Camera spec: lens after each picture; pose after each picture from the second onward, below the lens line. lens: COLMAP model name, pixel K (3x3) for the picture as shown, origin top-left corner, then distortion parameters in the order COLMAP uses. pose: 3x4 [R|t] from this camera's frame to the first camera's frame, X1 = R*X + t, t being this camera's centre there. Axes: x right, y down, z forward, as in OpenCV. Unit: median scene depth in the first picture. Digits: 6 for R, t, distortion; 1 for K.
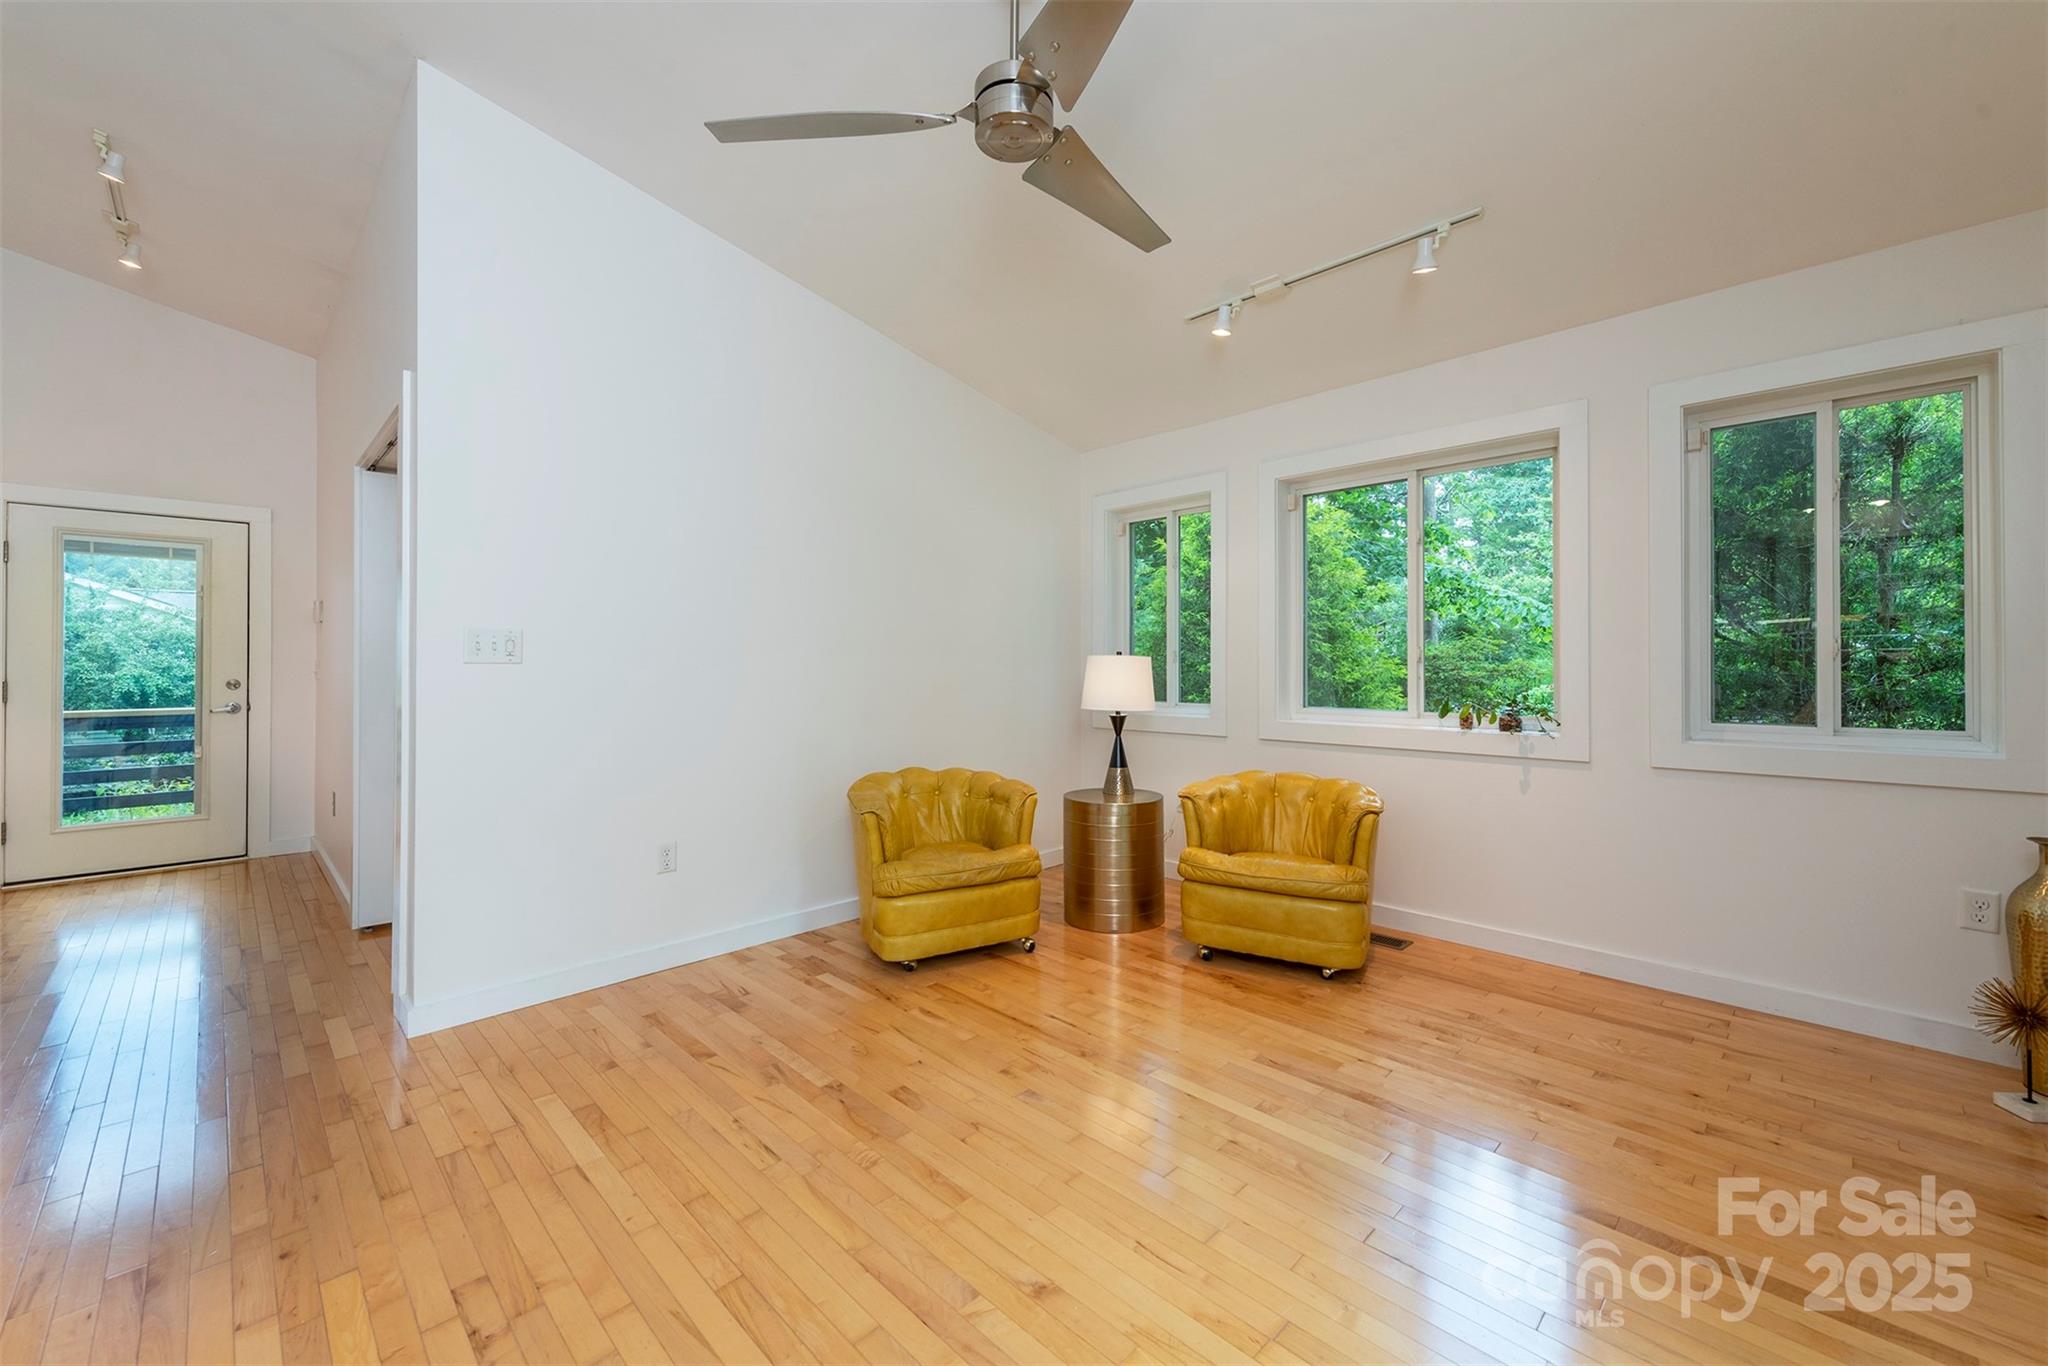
lens RADIAL K [[804.4, 0, 1029.0], [0, 804.4, 656.8], [0, 0, 1]] dist [0.011415, -0.004017]
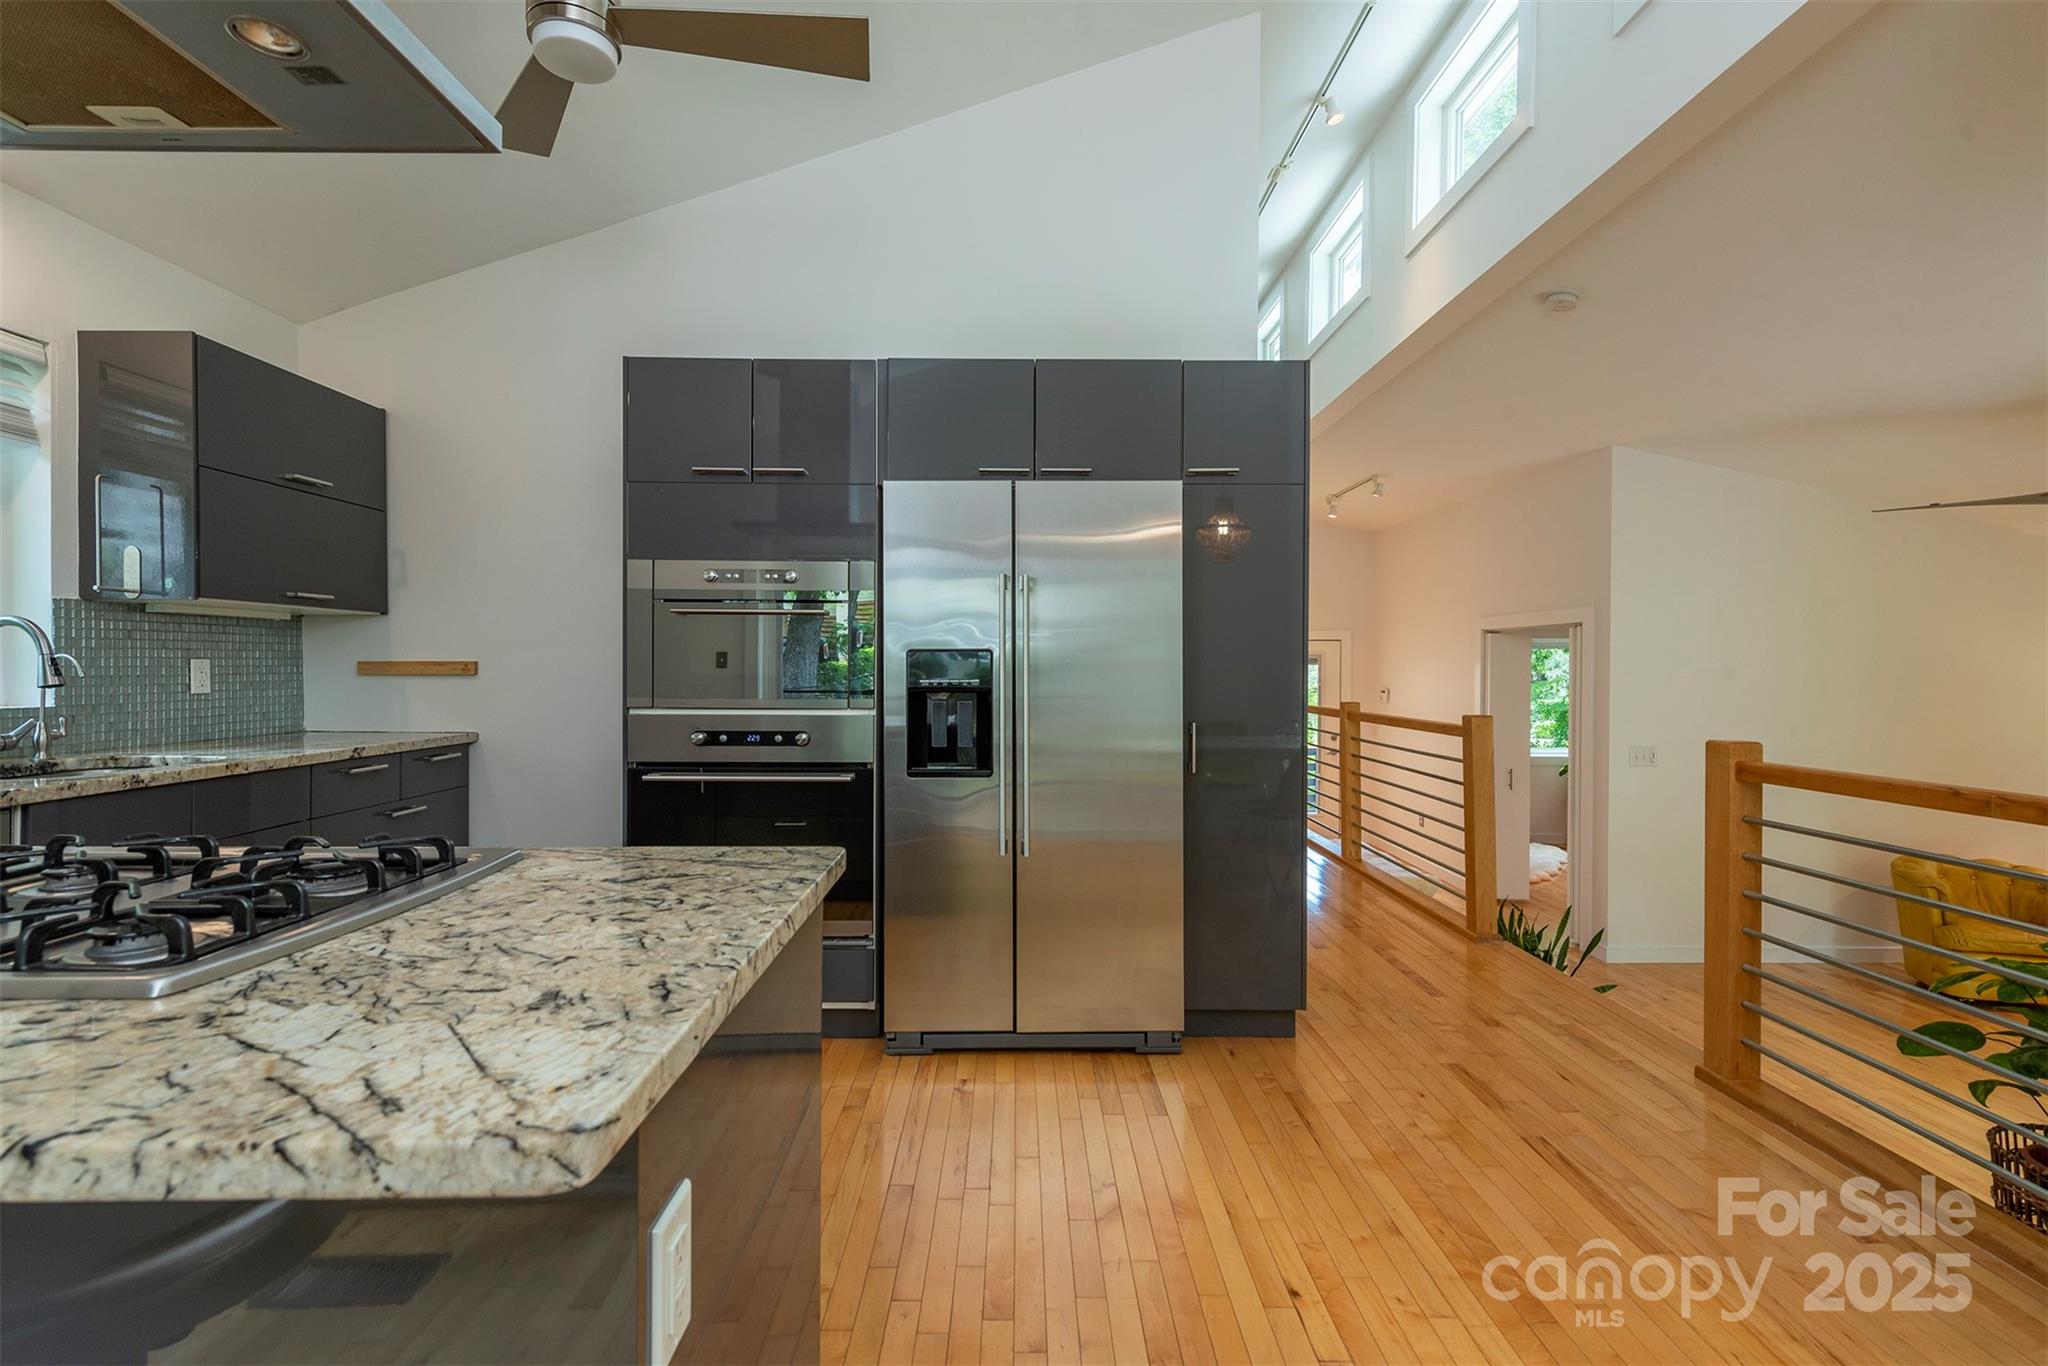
lens RADIAL K [[922.7, 0, 1016.8], [0, 922.7, 667.1], [0, 0, 1]] dist [0.015476, -0.002371]
pose [[0.724187, 0.008230, -0.689555, -0.228712], [0.000470, 0.999923, 0.012427, -0.213772], [0.689604, -0.009324, 0.724127, -1.291834]]
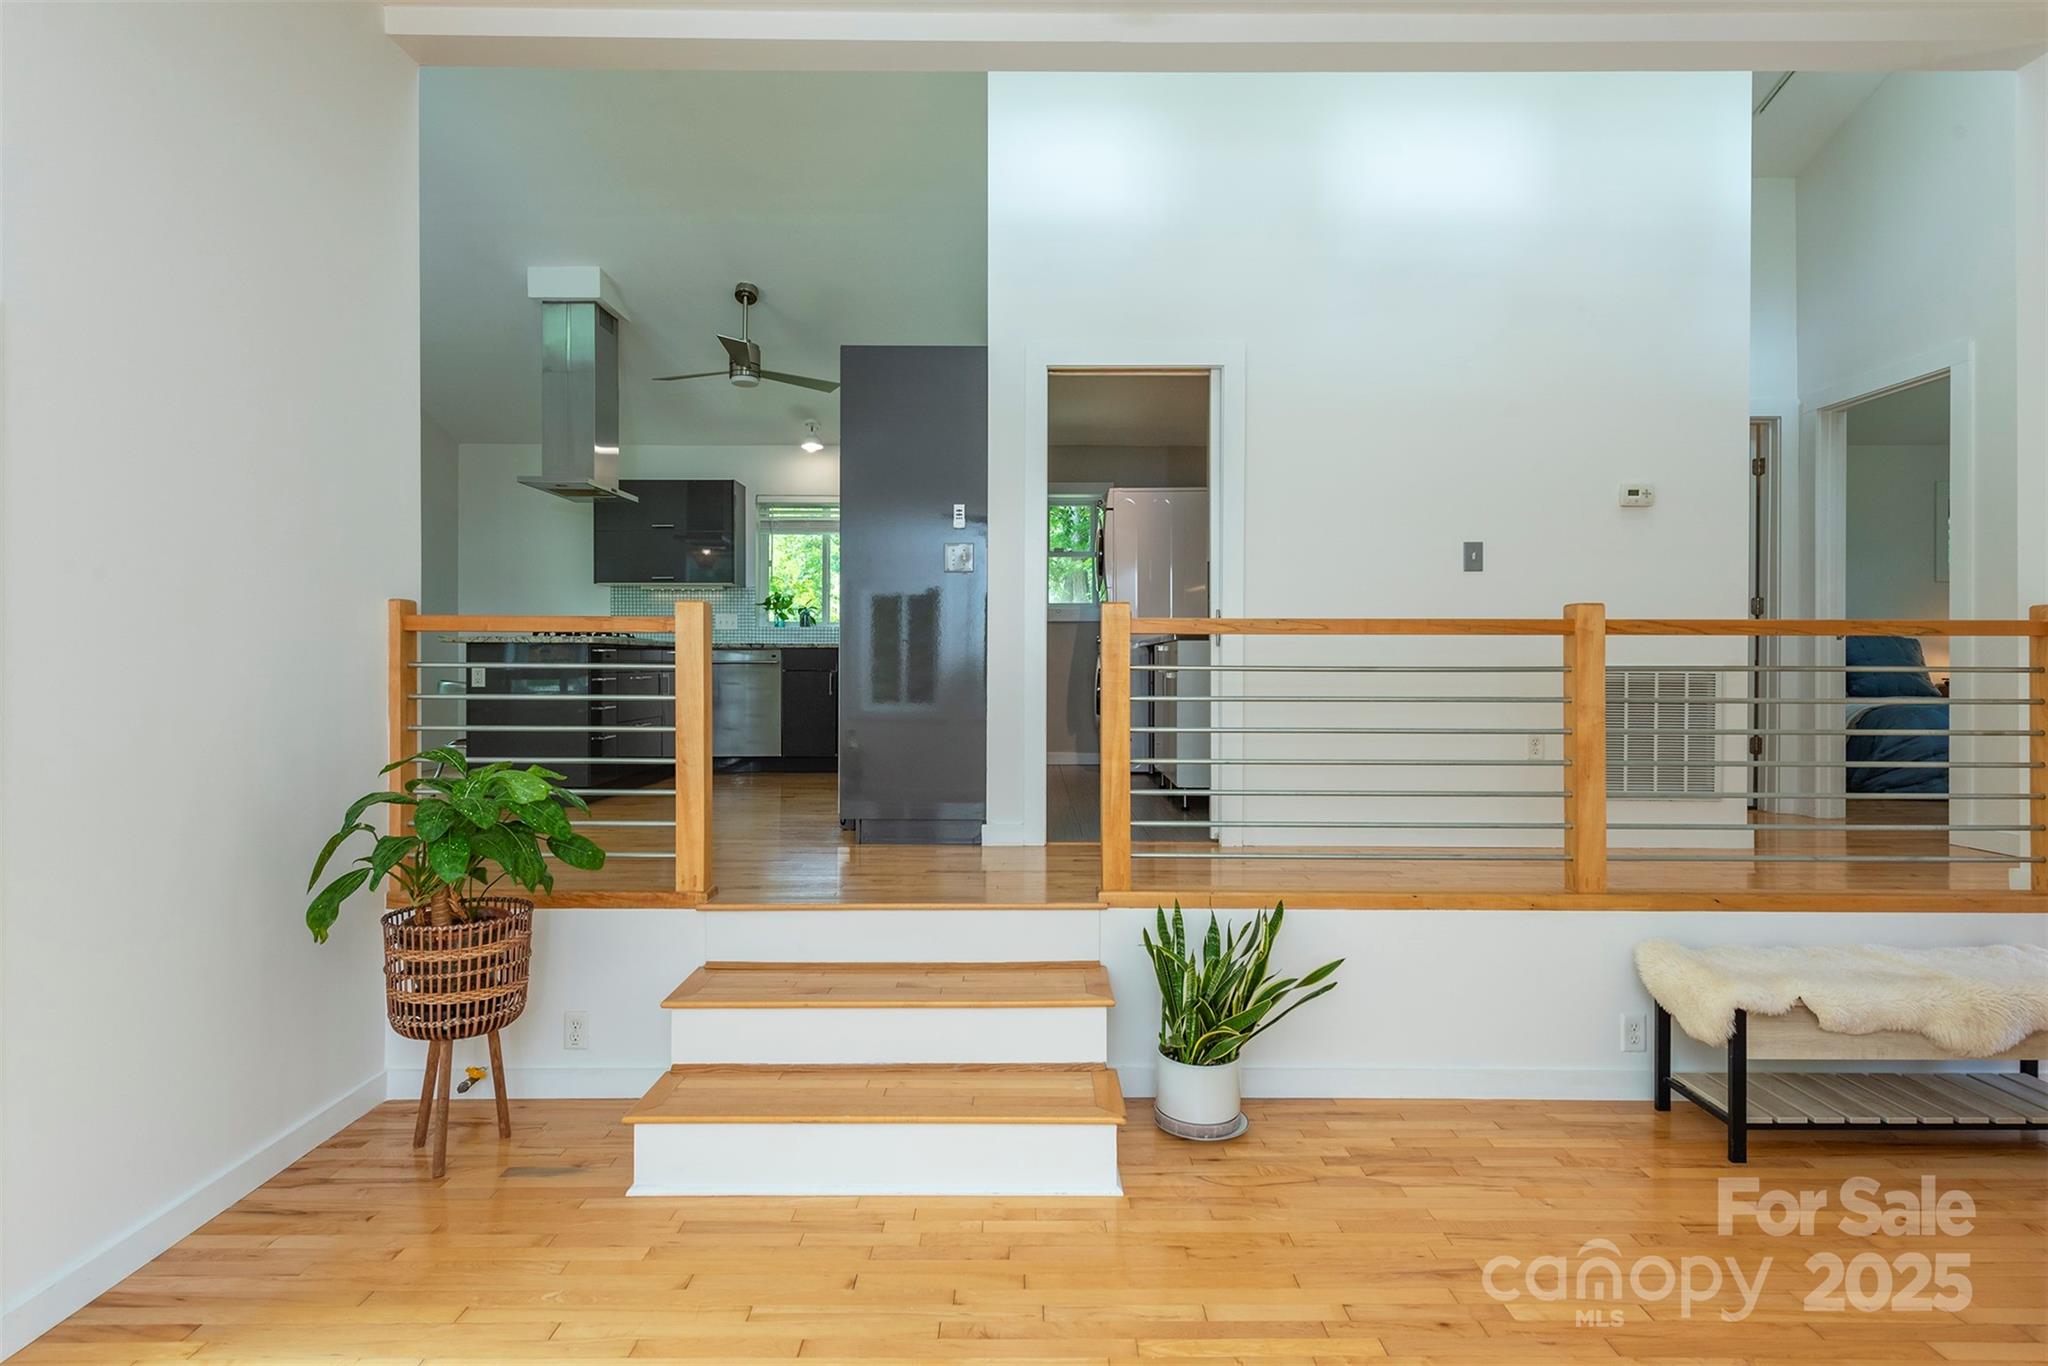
lens RADIAL K [[1131.4, 0, 1069.0], [0, 1131.4, 666.2], [0, 0, 1]] dist [0.013692, -0.004280]
pose [[-0.699616, 0.002555, -0.714514, 0.240824], [0.011105, 0.999912, -0.007298, -0.054549], [0.714433, -0.013040, -0.699583, 0.879807]]
